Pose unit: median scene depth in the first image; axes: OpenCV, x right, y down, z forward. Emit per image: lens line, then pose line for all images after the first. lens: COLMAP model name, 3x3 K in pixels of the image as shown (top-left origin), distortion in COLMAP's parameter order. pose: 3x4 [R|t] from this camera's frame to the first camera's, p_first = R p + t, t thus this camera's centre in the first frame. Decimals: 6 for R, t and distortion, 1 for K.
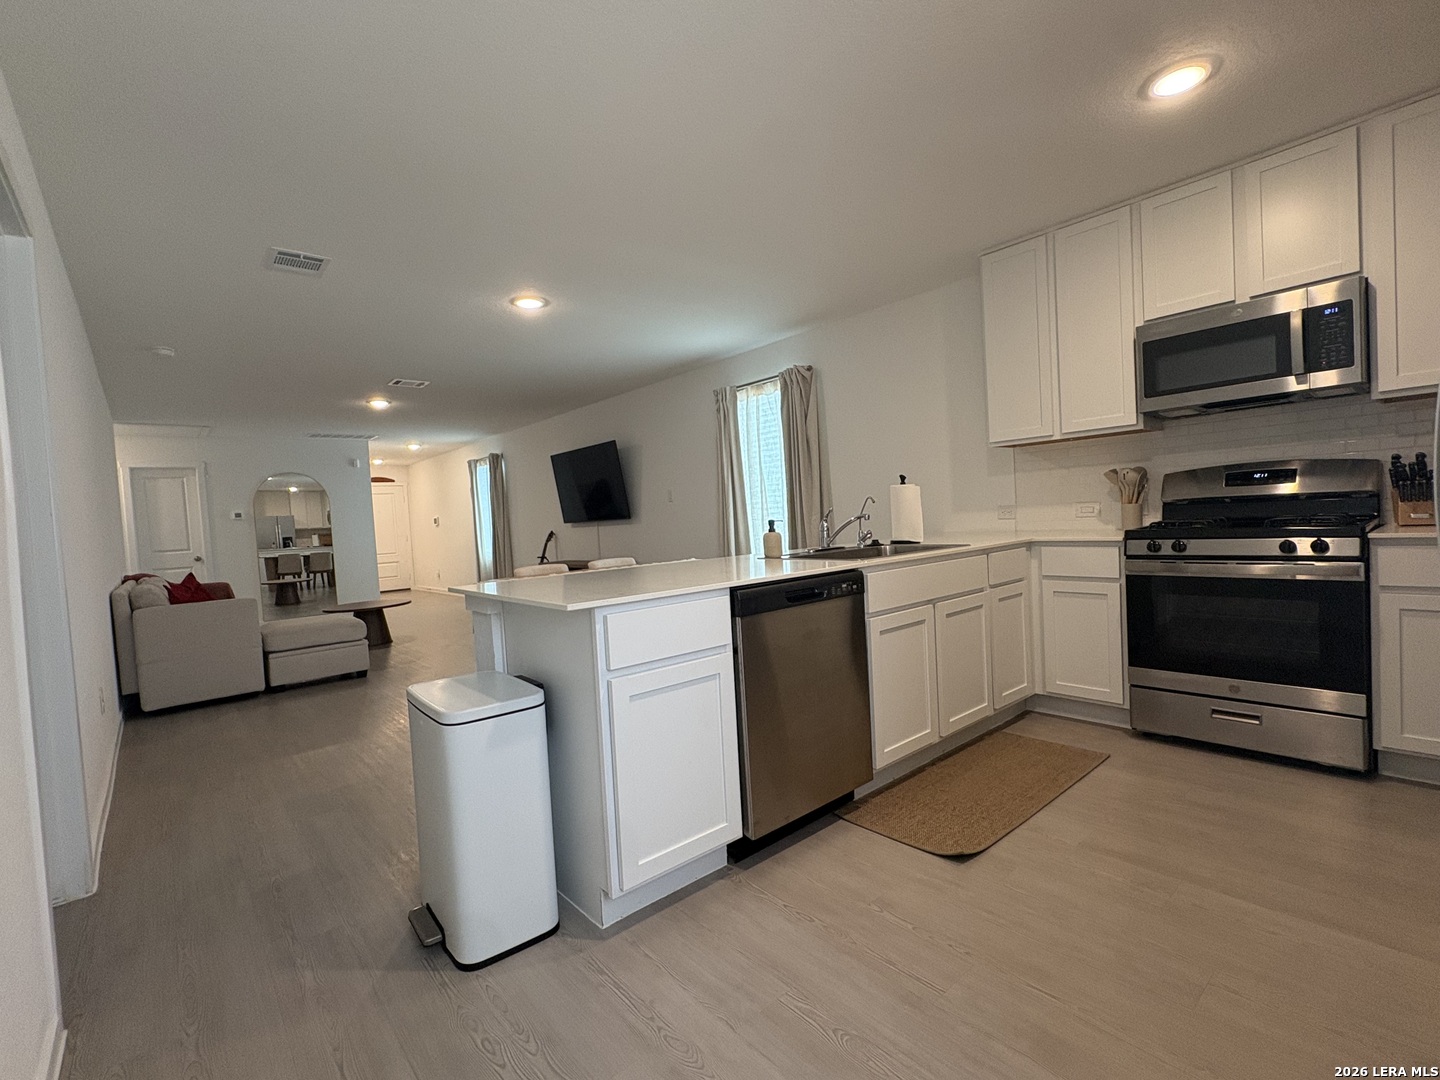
lens RADIAL K [[662.5, 0, 720.6], [0, 662.5, 541.5], [0, 0, 1]] dist [0.001223, 0.000306]
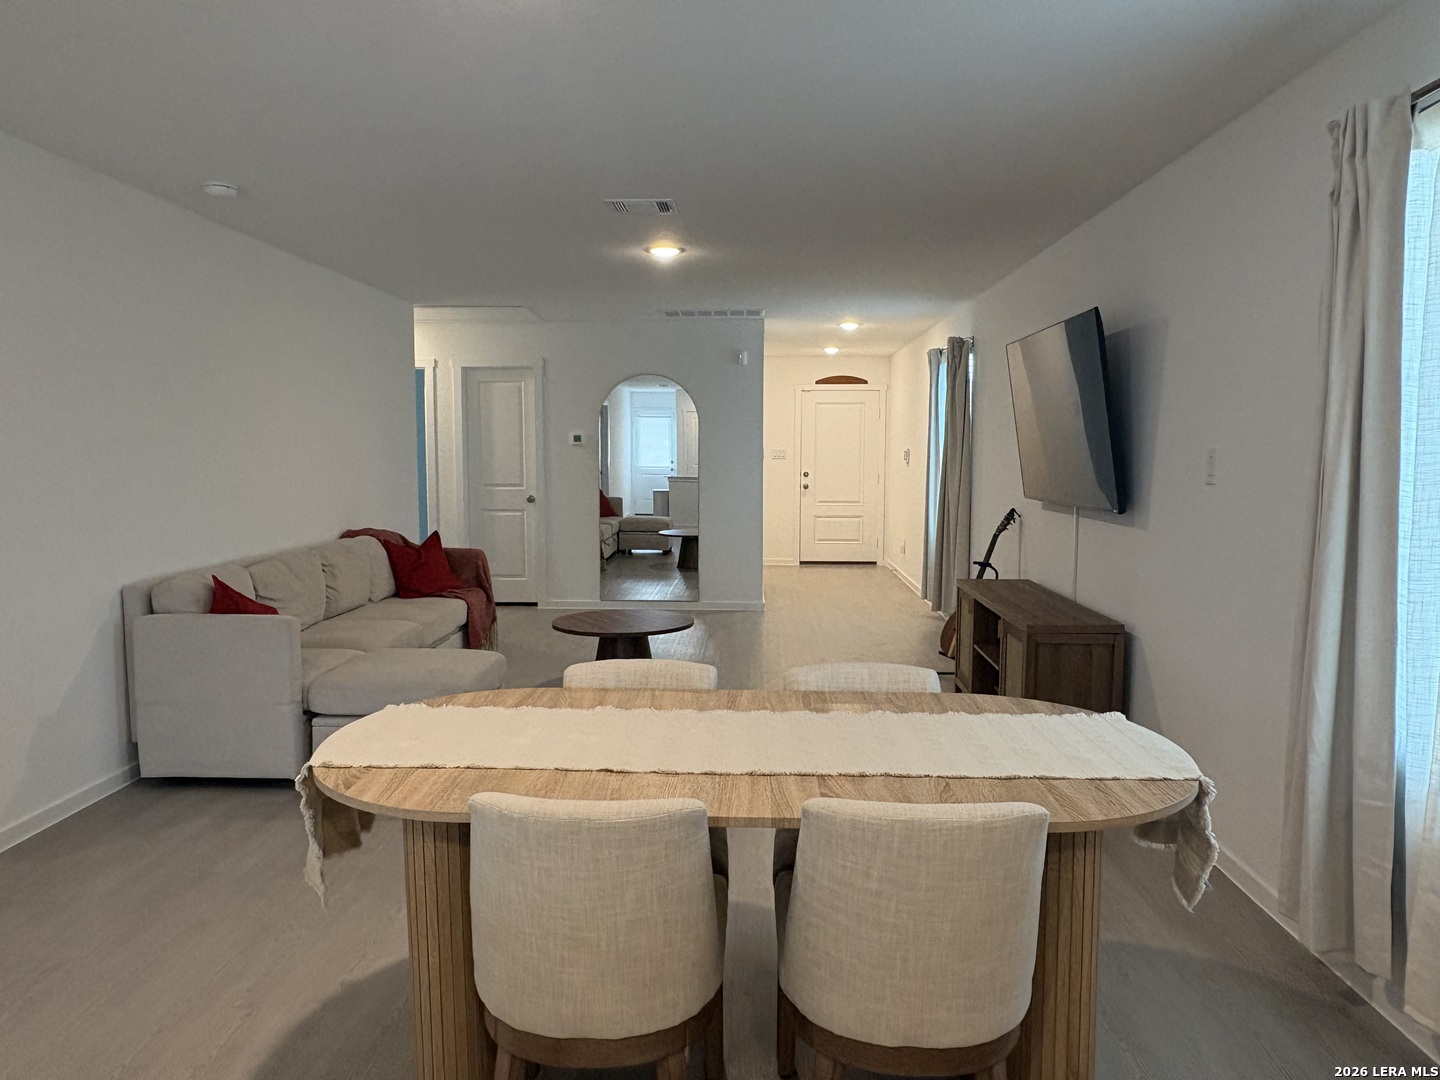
lens RADIAL K [[1019.0, 0, 716.3], [0, 1019.0, 542.5], [0, 0, 1]] dist [-0.032055, 0.003304]
pose [[0.723439, 0.123861, -0.679186, 0.082391], [-0.069937, 0.991862, 0.106389, -0.056817], [0.686837, -0.029466, 0.726214, 0.368059]]
